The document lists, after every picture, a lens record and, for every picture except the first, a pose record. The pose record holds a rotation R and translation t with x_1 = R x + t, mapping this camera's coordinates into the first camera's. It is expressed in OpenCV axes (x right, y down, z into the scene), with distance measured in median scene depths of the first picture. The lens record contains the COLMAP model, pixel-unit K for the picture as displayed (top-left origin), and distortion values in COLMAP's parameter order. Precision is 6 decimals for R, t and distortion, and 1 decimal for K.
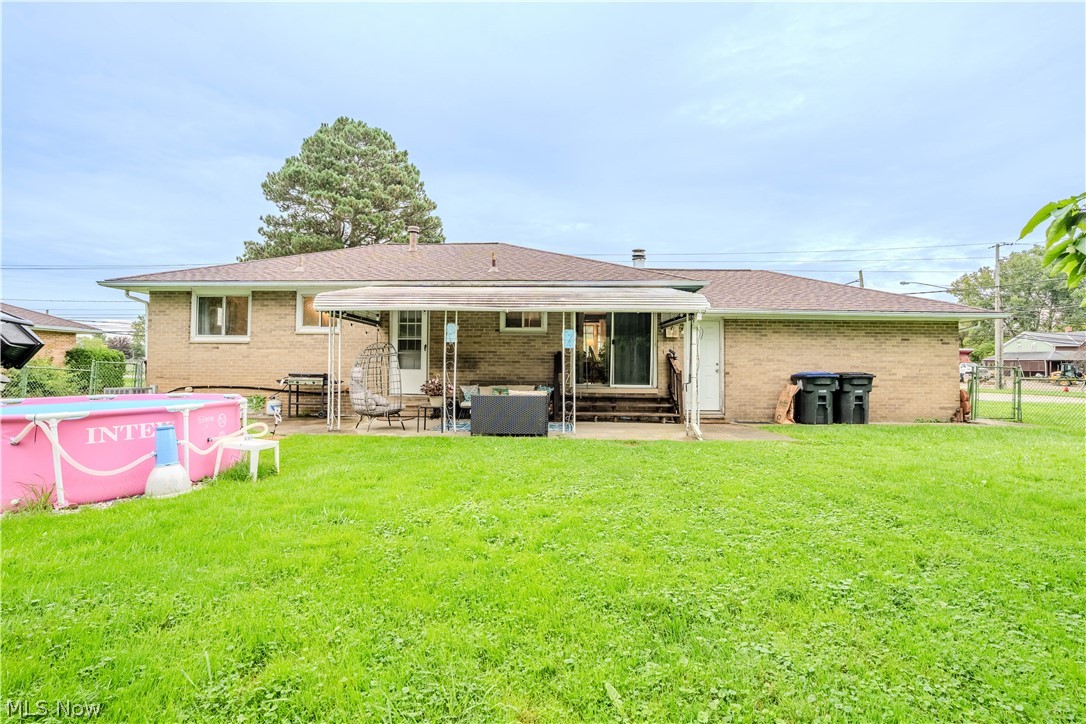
lens RADIAL K [[494.0, 0, 540.0], [0, 494.0, 360.4], [0, 0, 1]] dist [-0.030395, 0.000204]
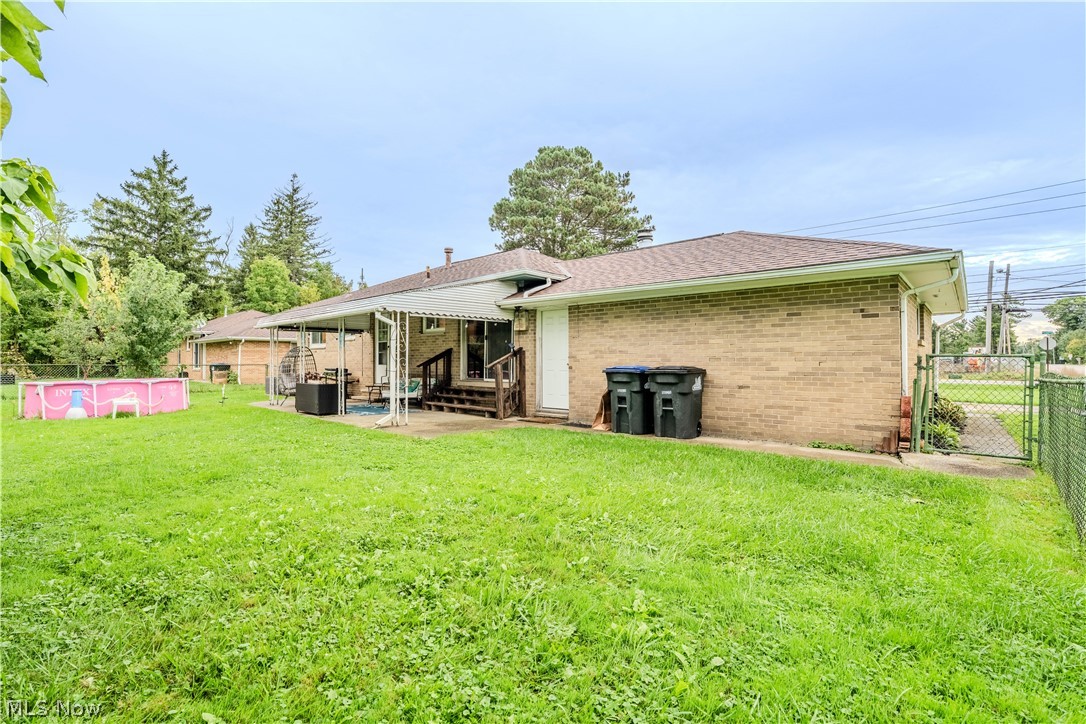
lens RADIAL K [[494.0, 0, 540.0], [0, 494.0, 360.4], [0, 0, 1]] dist [-0.030395, 0.000204]
pose [[0.748480, -0.011218, -0.663063, 0.926827], [0.016941, 0.999854, 0.002207, 0.010195], [0.662941, -0.012884, 0.748561, 0.303925]]
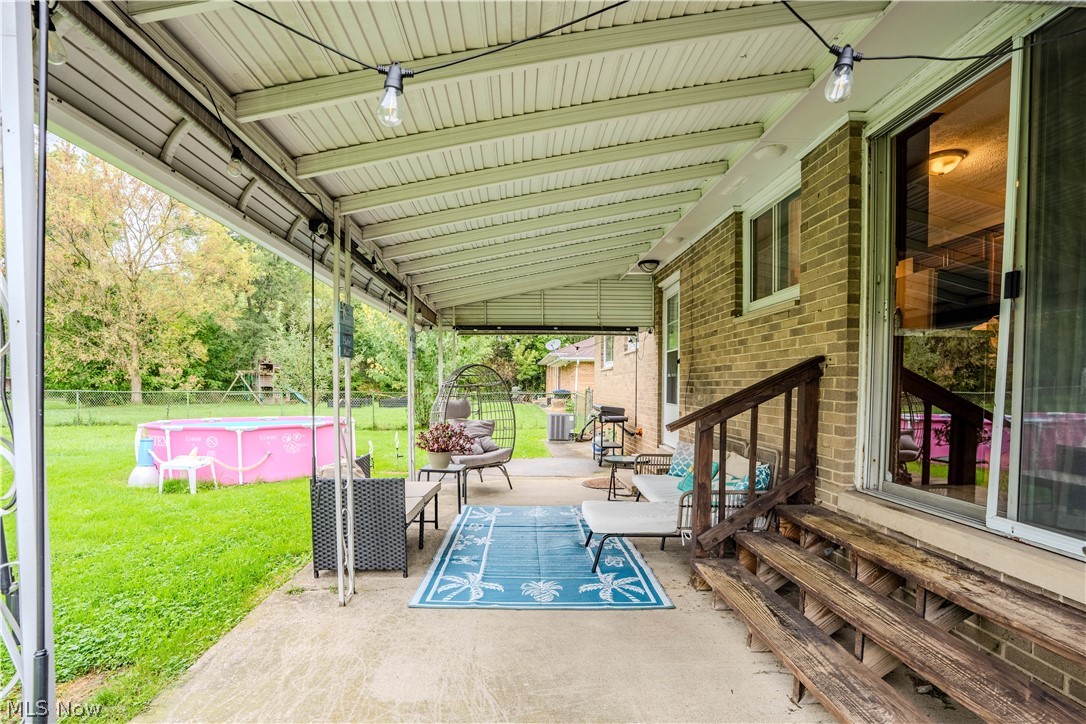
lens RADIAL K [[519.2, 0, 542.7], [0, 519.2, 377.2], [0, 0, 1]] dist [0.000992, 0.000284]
pose [[0.054860, -0.022866, -0.998232, 0.331480], [0.009966, 0.999700, -0.022352, -0.000625], [0.998444, -0.008722, 0.055071, 0.827649]]
